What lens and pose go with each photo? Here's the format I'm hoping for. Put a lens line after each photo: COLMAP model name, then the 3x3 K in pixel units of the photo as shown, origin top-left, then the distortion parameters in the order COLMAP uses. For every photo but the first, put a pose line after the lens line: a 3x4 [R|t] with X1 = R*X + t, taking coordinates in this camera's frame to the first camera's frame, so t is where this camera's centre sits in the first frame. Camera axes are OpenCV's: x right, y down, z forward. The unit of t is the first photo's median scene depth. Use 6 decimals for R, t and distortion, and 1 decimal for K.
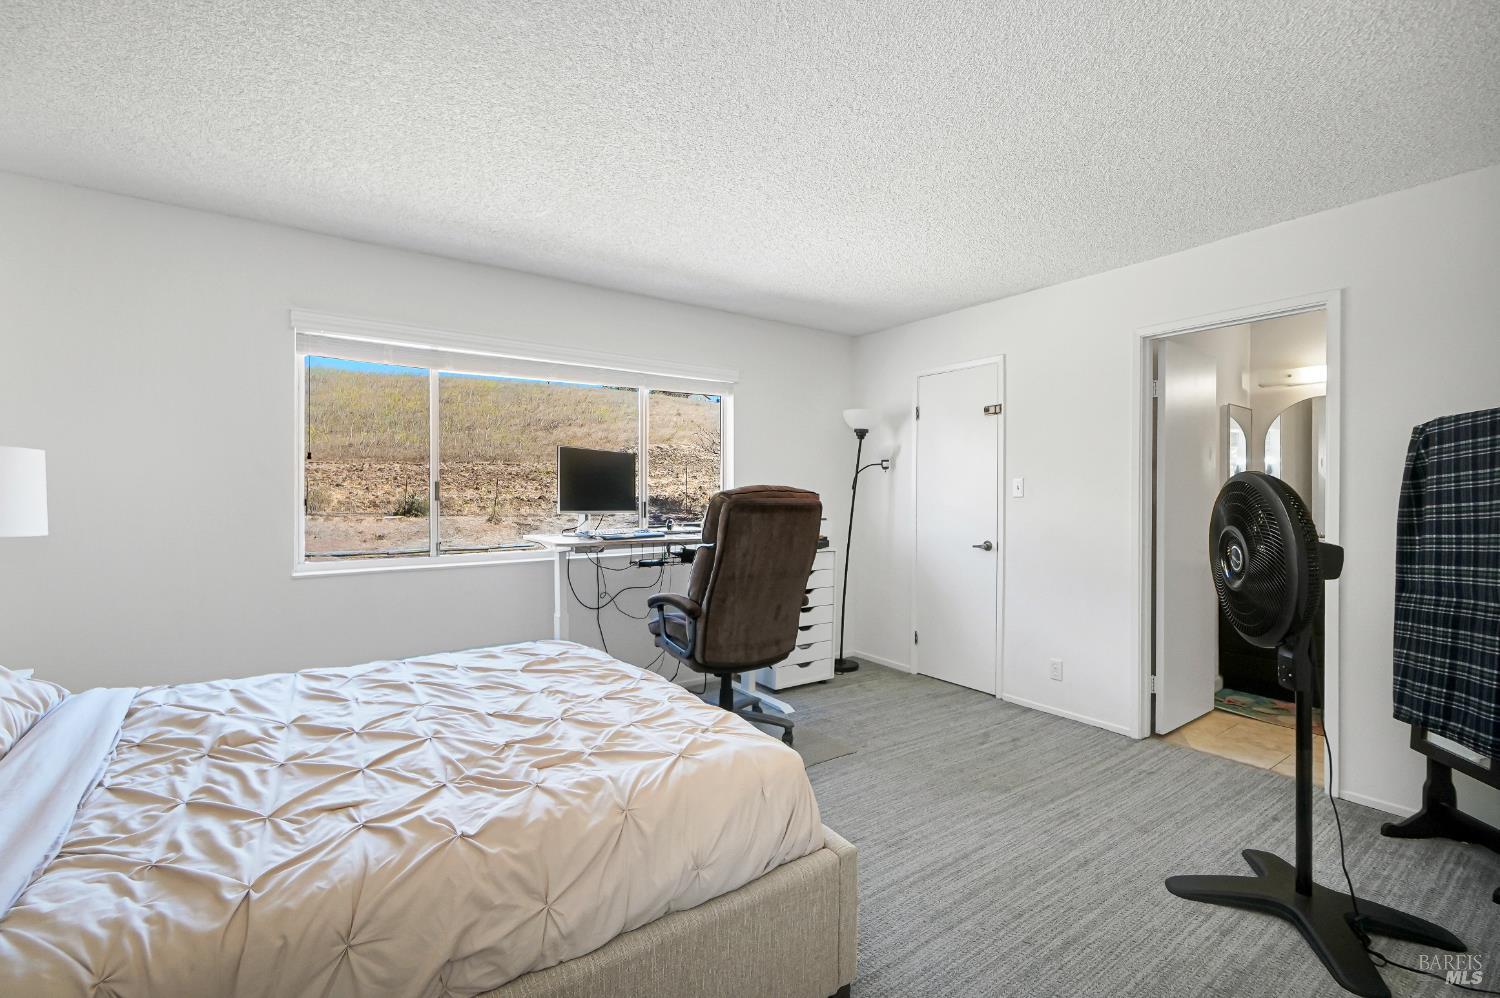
lens RADIAL K [[665.5, 0, 750.8], [0, 665.5, 496.4], [0, 0, 1]] dist [-0.001467, -0.000710]
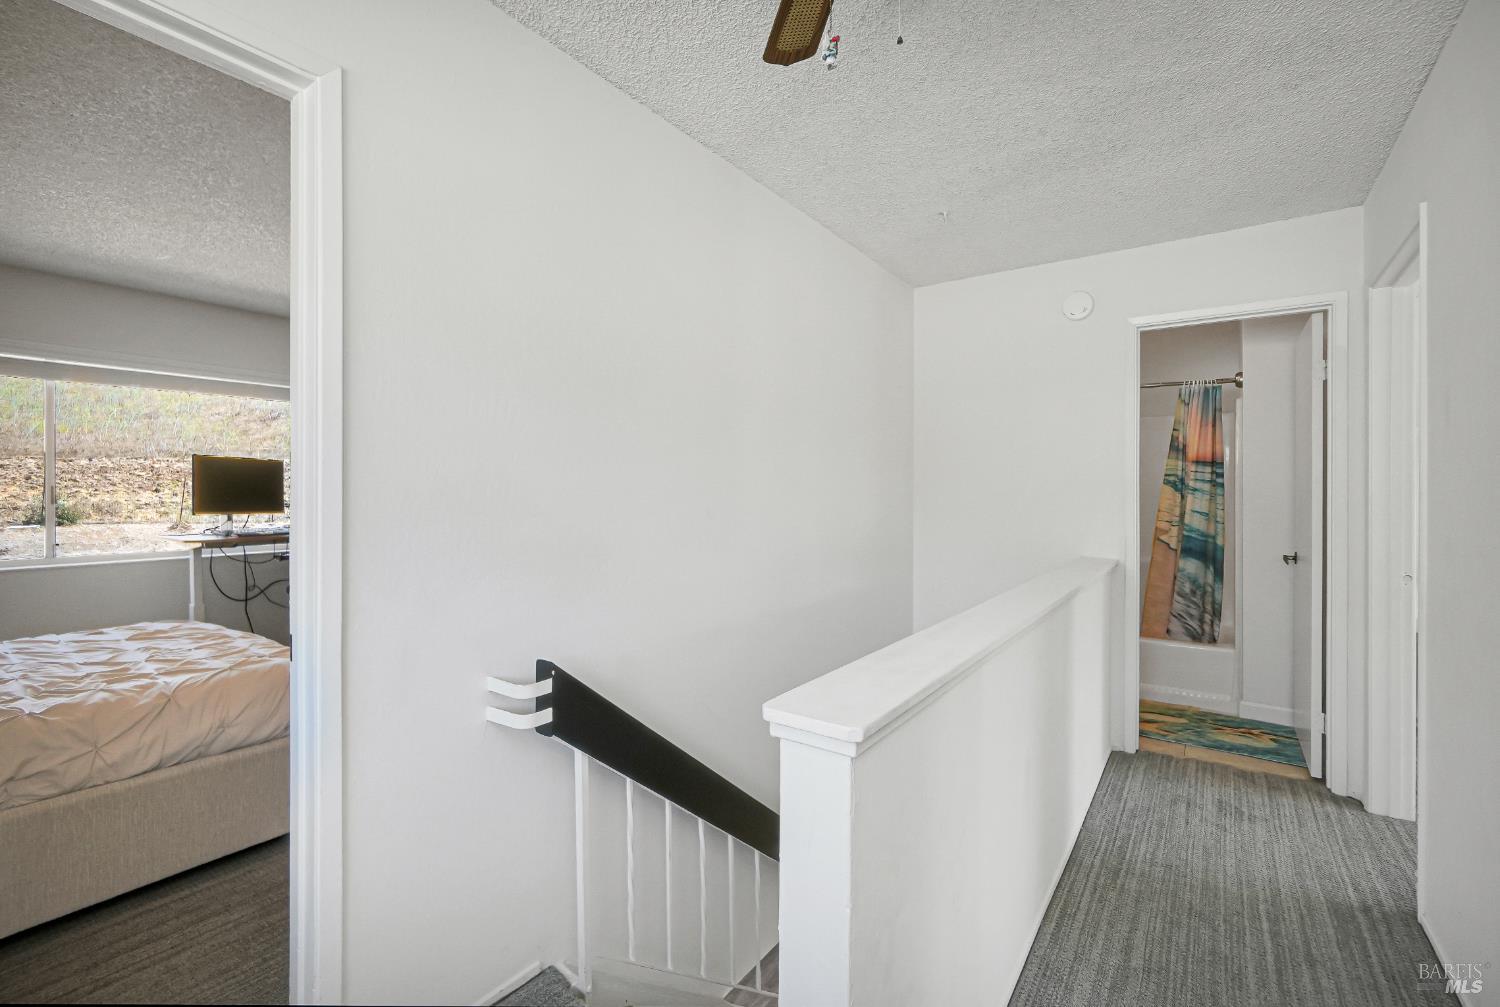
lens RADIAL K [[671.7, 0, 767.4], [0, 671.7, 495.6], [0, 0, 1]] dist [-0.001893, 0.001378]
pose [[0.942873, -0.004619, 0.333120, 0.292057], [0.005480, 0.999984, -0.001644, 0.000522], [-0.333107, 0.003375, 0.942883, -0.462109]]
